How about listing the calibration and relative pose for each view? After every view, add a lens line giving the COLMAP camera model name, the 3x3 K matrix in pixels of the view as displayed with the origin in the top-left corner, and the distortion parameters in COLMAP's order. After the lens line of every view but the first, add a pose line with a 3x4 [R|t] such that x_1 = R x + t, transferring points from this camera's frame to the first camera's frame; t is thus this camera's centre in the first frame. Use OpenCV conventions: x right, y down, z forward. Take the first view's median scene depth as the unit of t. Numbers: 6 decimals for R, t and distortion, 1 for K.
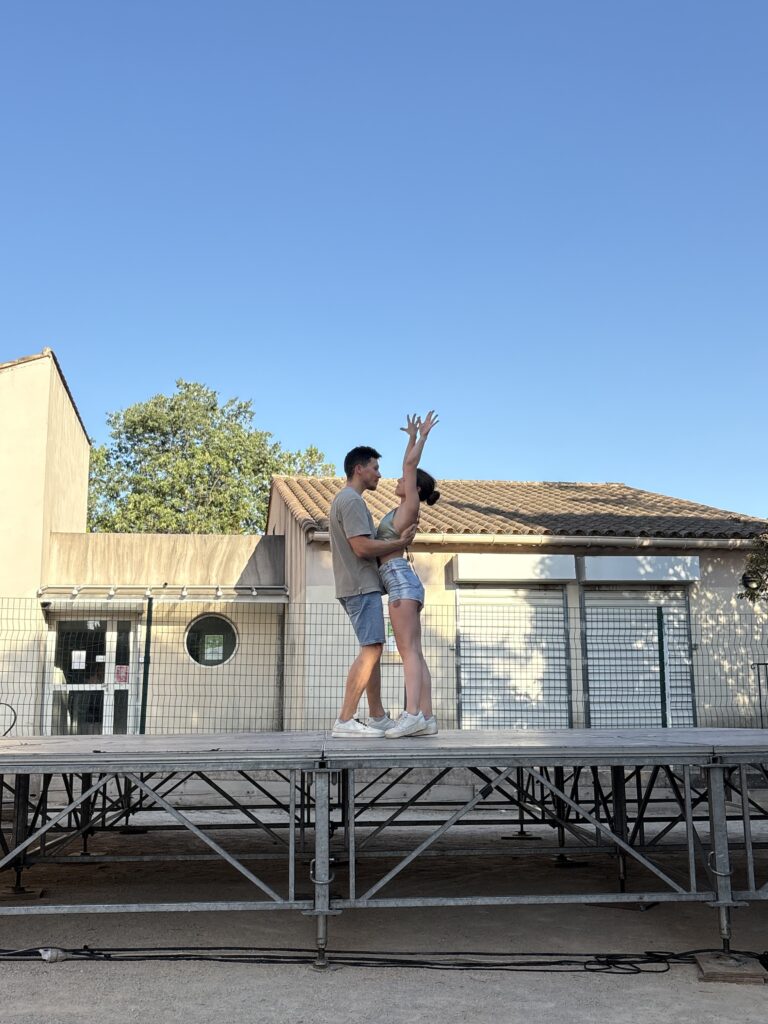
lens RADIAL K [[1101.0, 0, 390.6], [0, 1101.0, 507.7], [0, 0, 1]] dist [0.085351, -0.241026]
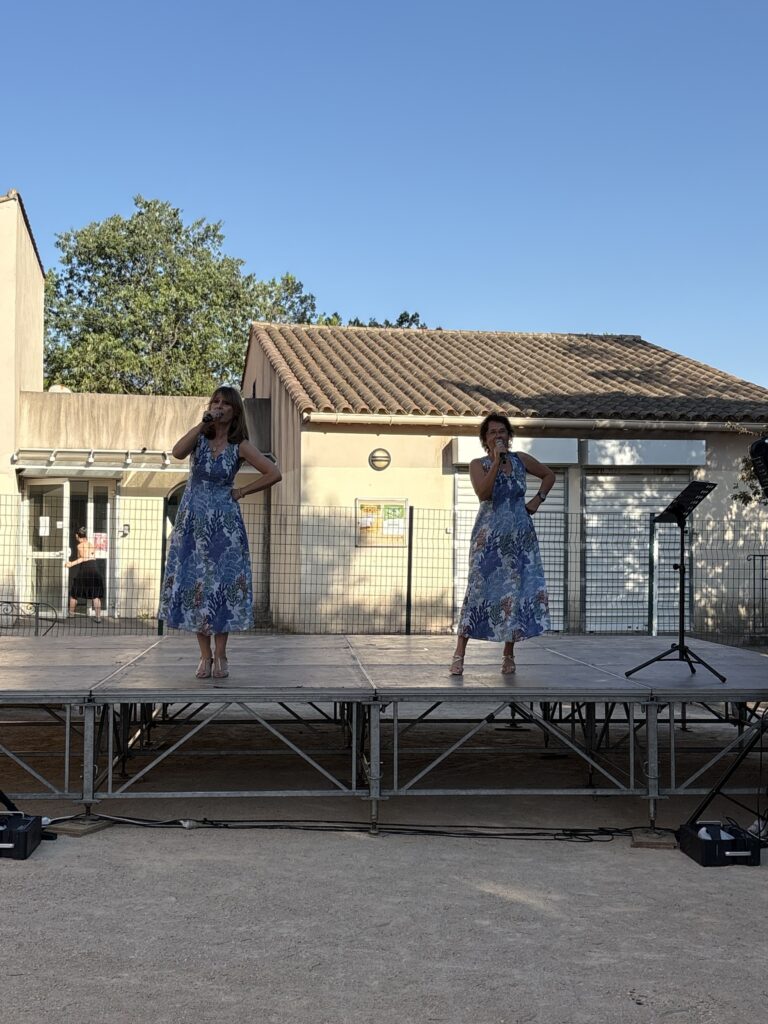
lens RADIAL K [[1358.9, 0, 384.0], [0, 1358.9, 512.0], [0, 0, 1]] dist [0.065973, -0.026569]
pose [[0.999678, 0.017512, 0.018373, -0.023704], [-0.020166, 0.987552, 0.155993, -0.075092], [-0.015413, -0.156313, 0.987587, -0.186269]]
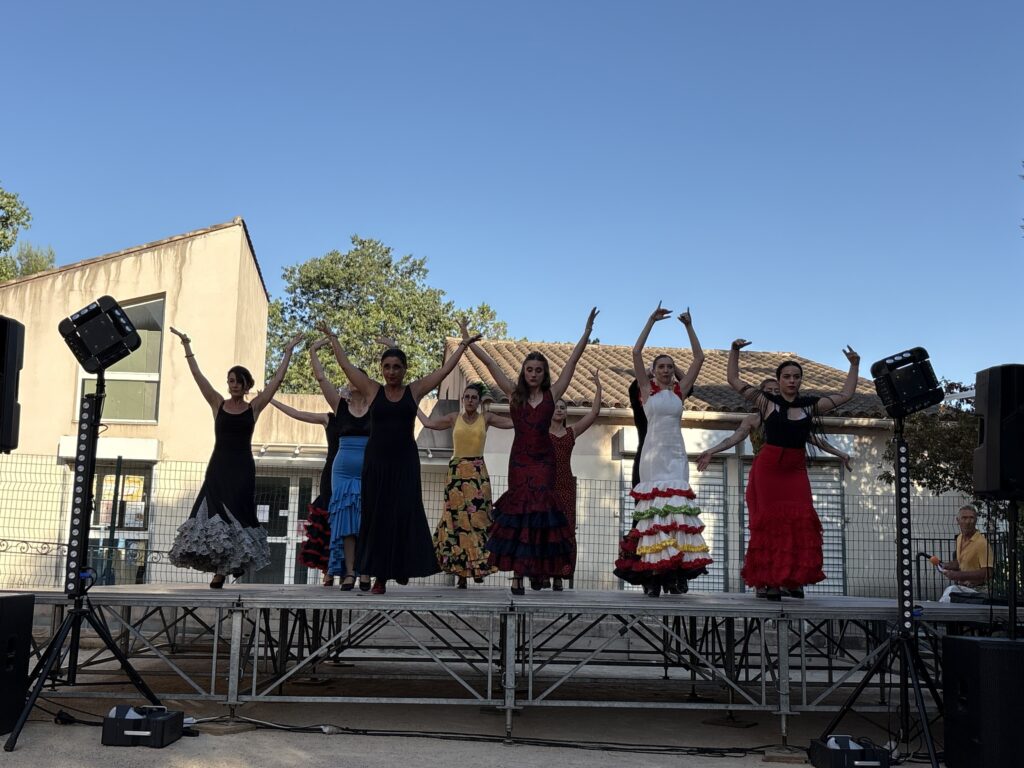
lens RADIAL K [[1199.2, 0, 512.0], [0, 1199.2, 384.0], [0, 0, 1]] dist [0.117238, -0.339120]
pose [[0.998860, 0.025093, -0.040604, -0.001078], [-0.023885, 0.999266, 0.029958, -0.031033], [0.041325, -0.028954, 0.998726, -0.159982]]
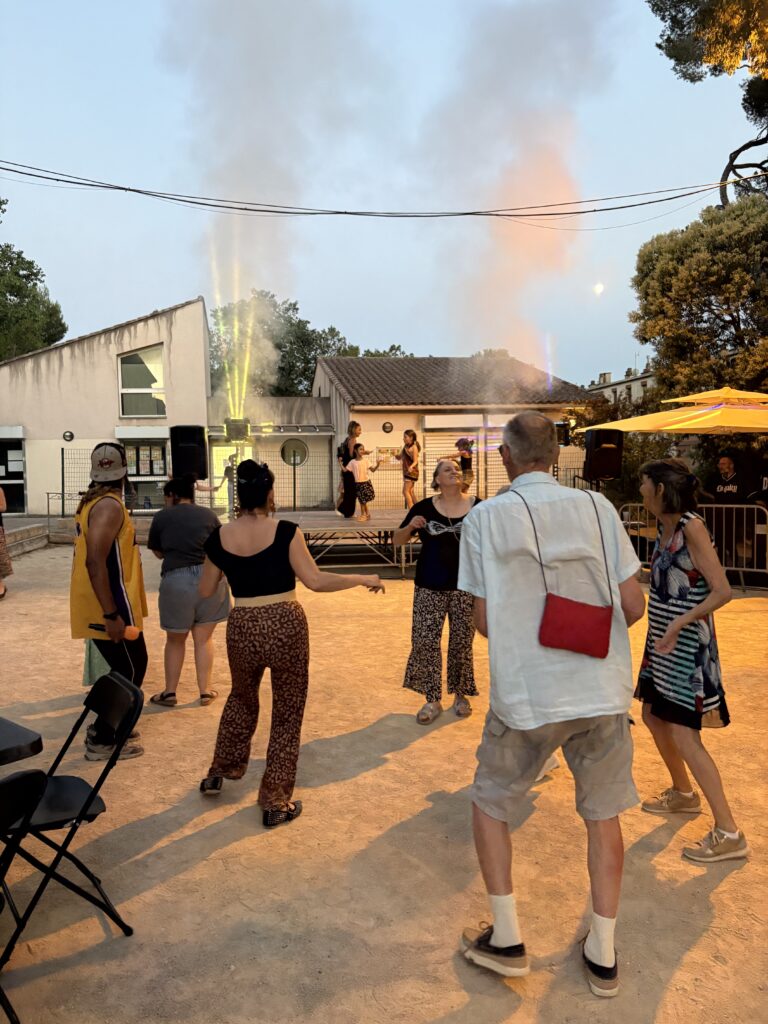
lens RADIAL K [[774.9, 0, 381.1], [0, 774.9, 532.9], [0, 0, 1]] dist [0.048345, 0.000113]
pose [[0.999668, -0.011917, 0.022837, -0.053039], [0.005490, 0.964751, 0.263106, -0.121272], [-0.025167, -0.262893, 0.964497, -0.415799]]
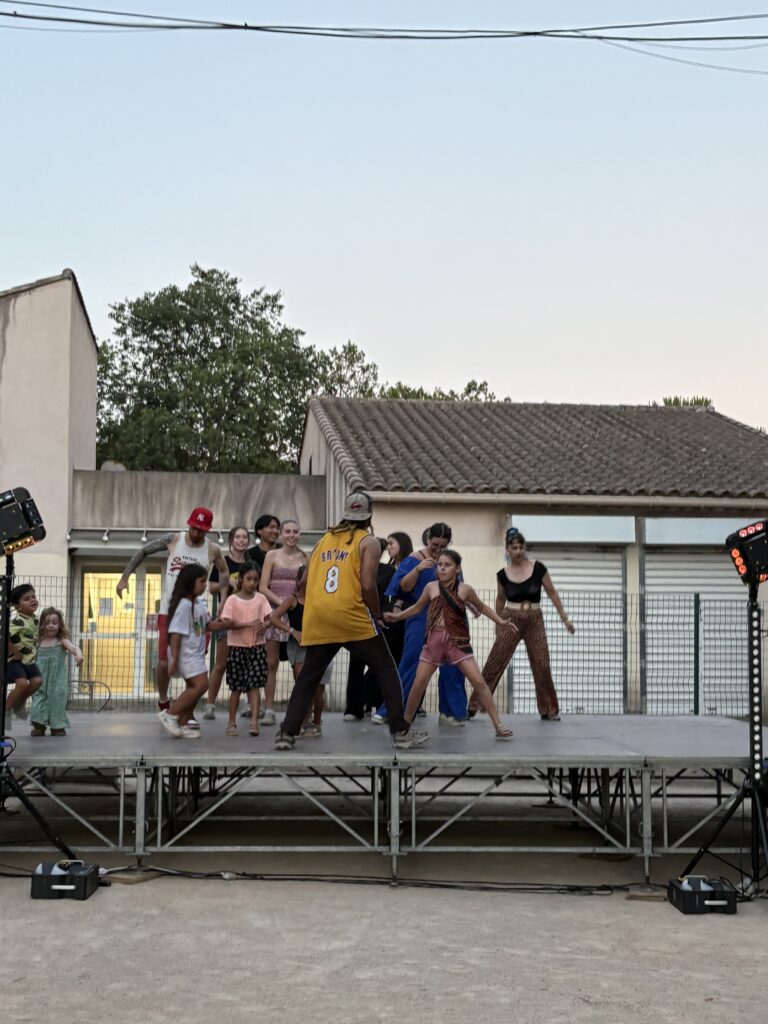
lens RADIAL K [[1515.2, 0, 399.1], [0, 1515.2, 513.8], [0, 0, 1]] dist [0.108759, -0.049874]
pose [[0.999502, 0.014977, -0.027770, -0.000457], [-0.011905, 0.994114, 0.107685, -0.097039], [0.029219, -0.107301, 0.993797, -0.305256]]
